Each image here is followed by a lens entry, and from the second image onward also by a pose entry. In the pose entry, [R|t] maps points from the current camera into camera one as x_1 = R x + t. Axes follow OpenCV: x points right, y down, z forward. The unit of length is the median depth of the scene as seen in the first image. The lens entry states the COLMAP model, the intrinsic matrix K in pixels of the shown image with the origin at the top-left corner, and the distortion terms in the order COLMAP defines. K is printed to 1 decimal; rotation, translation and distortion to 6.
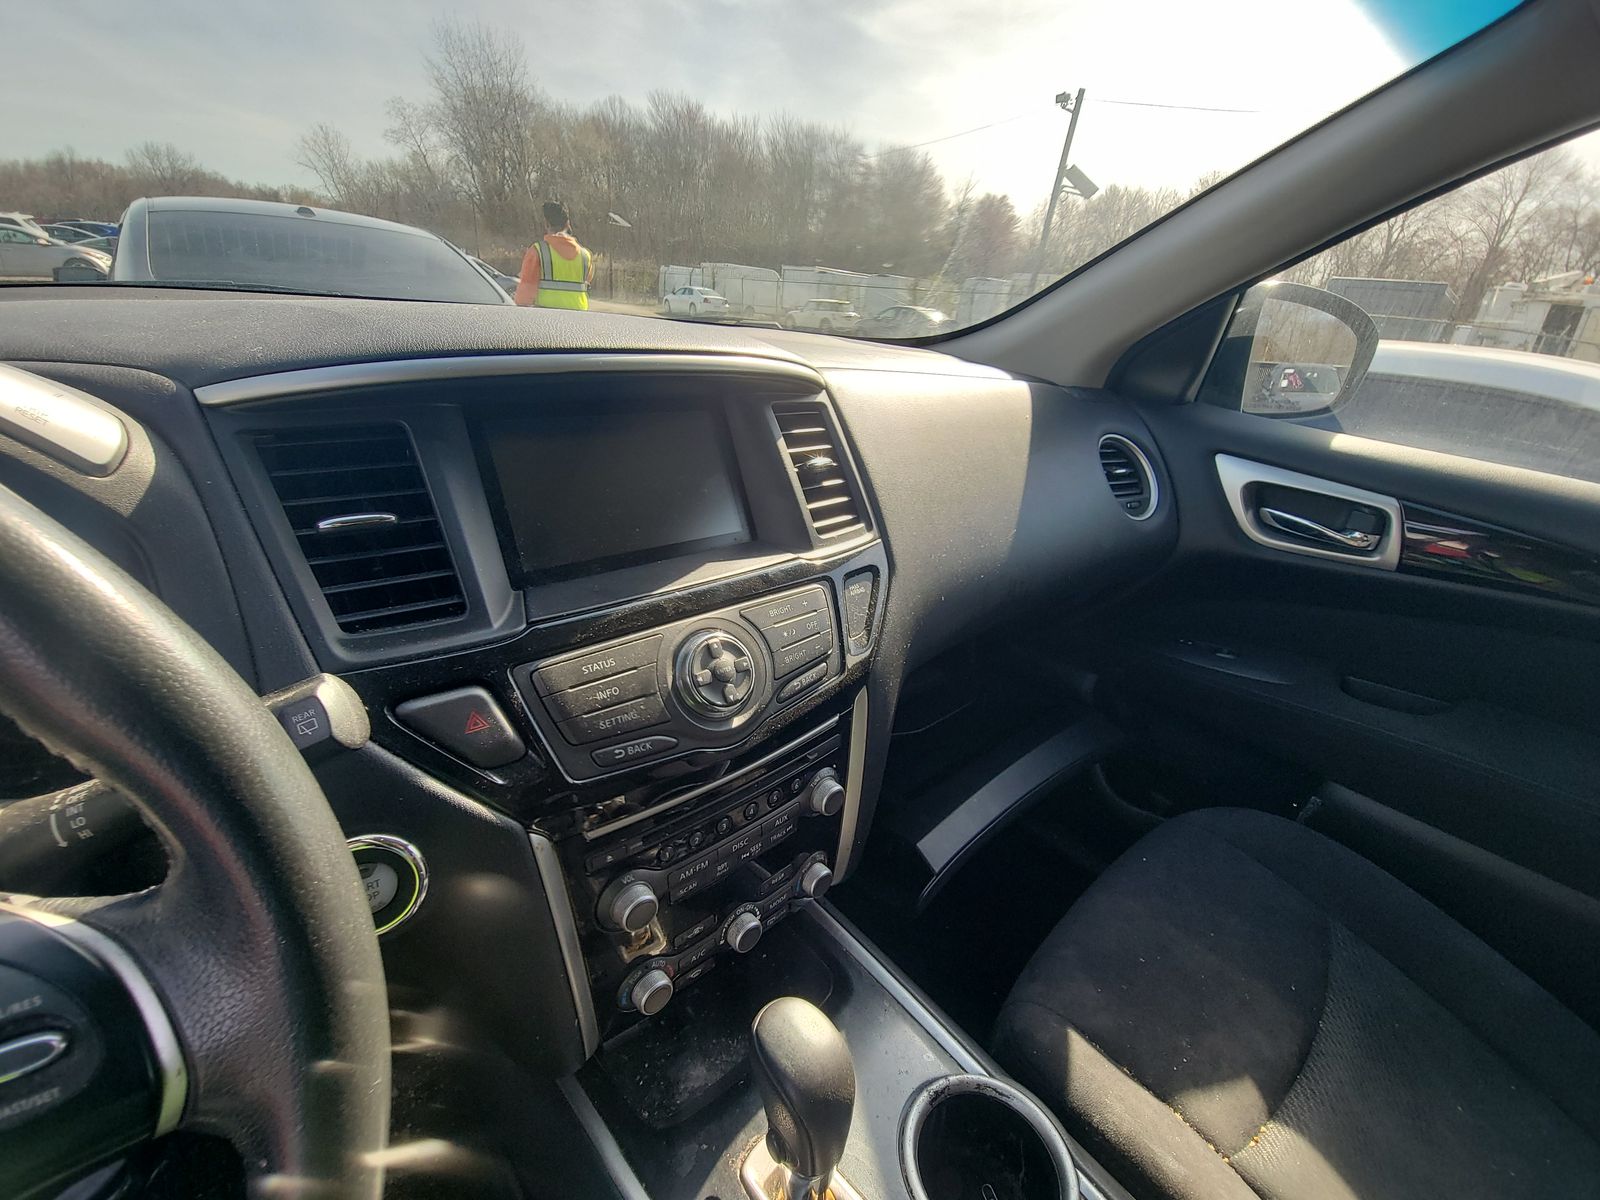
lens RADIAL K [[655.2, 0, 800.0], [0, 655.2, 600.0], [0, 0, 1]] dist [0.000422, -0.010716]
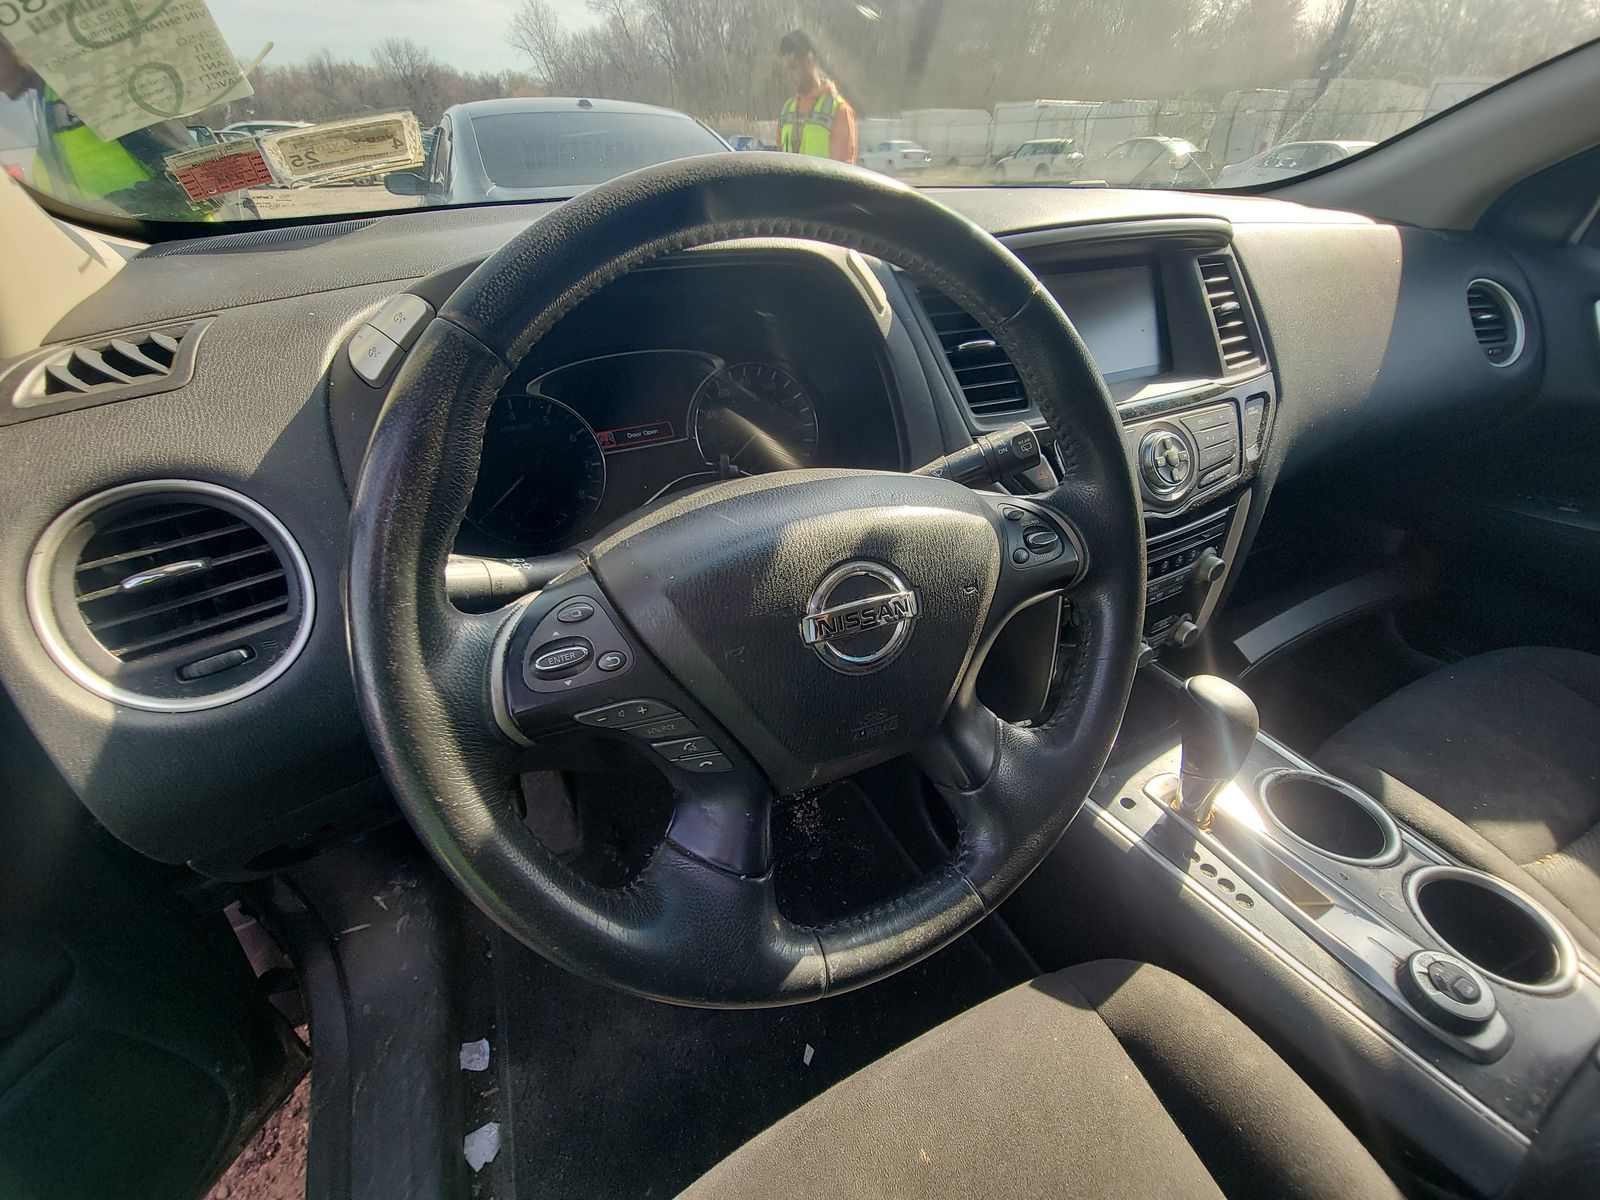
lens RADIAL K [[647.2, 0, 802.4], [0, 647.2, 606.0], [0, 0, 1]] dist [0.008808, -0.010322]
pose [[0.965495, 0.073238, -0.249913, -0.305891], [-0.027557, 0.982985, 0.181605, 0.112125], [0.258961, -0.168452, 0.951085, -0.356613]]
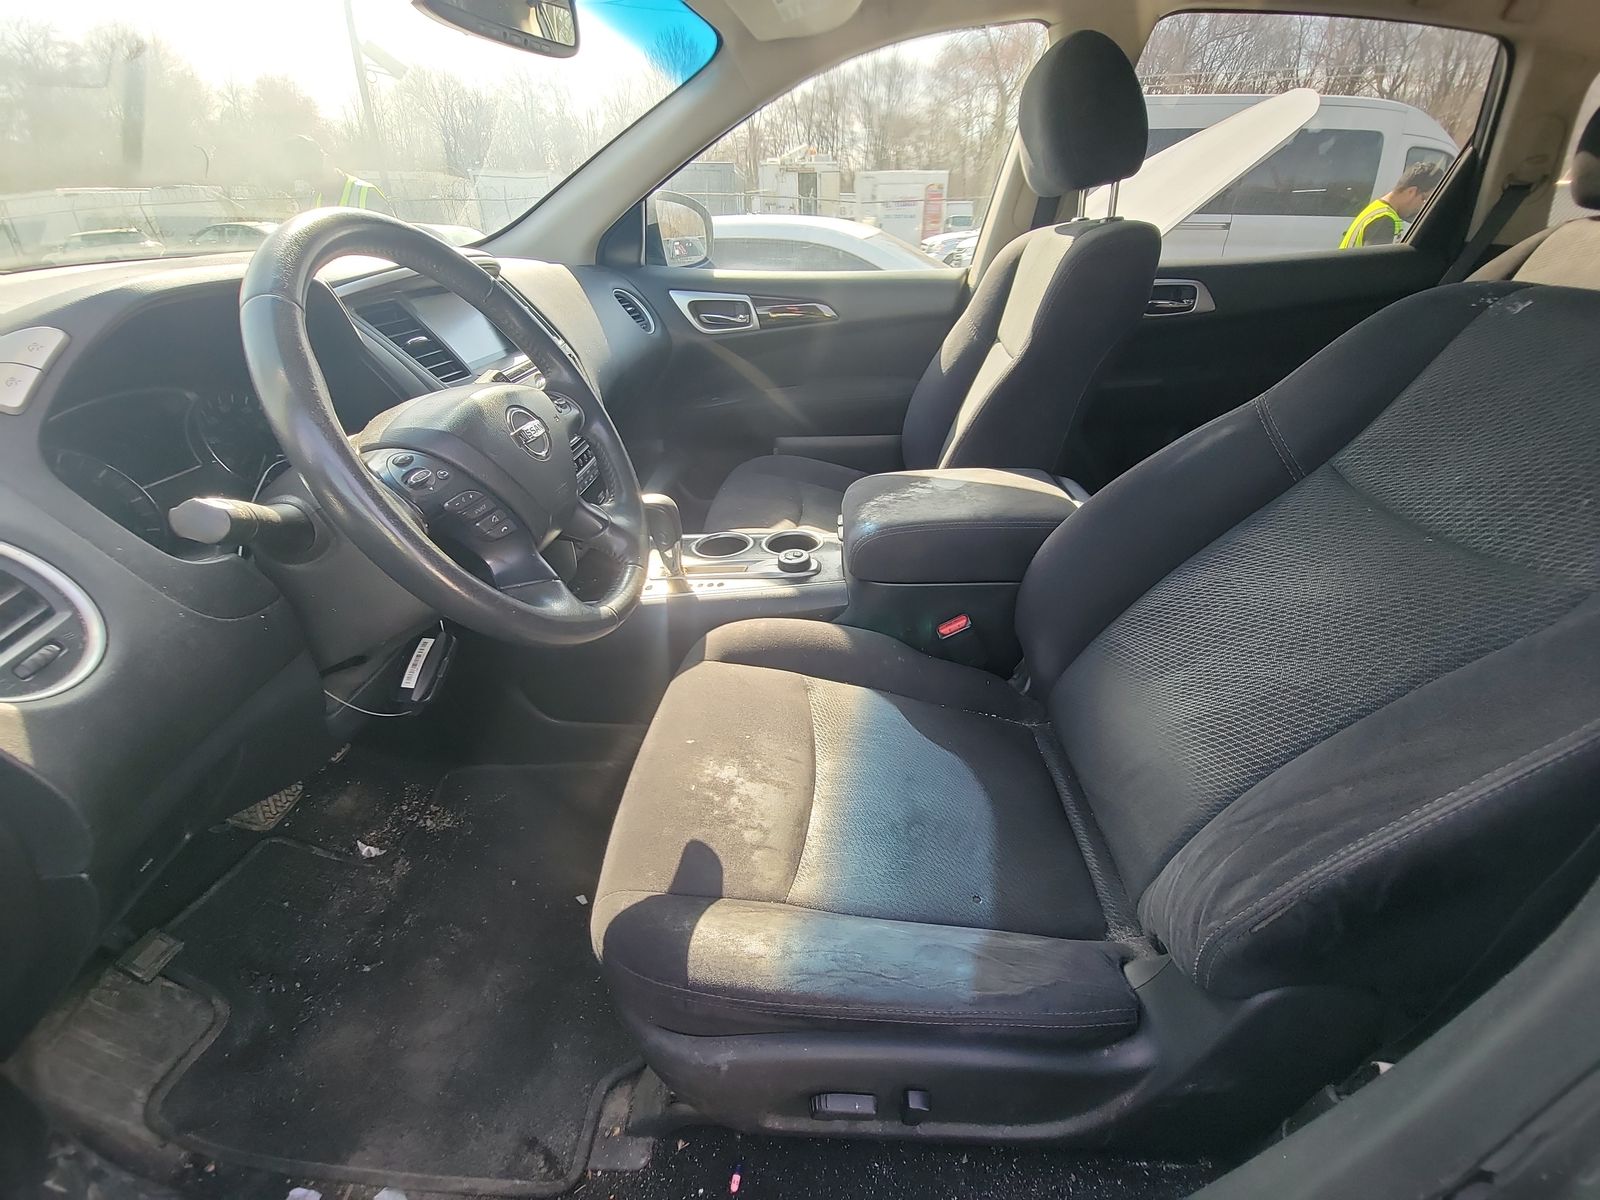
lens RADIAL K [[647.2, 0, 802.4], [0, 647.2, 606.0], [0, 0, 1]] dist [0.008808, -0.010322]
pose [[0.684162, -0.442966, 0.579399, -0.739034], [0.364149, 0.895790, 0.254863, 0.320795], [-0.631916, 0.036620, 0.774171, -0.829780]]
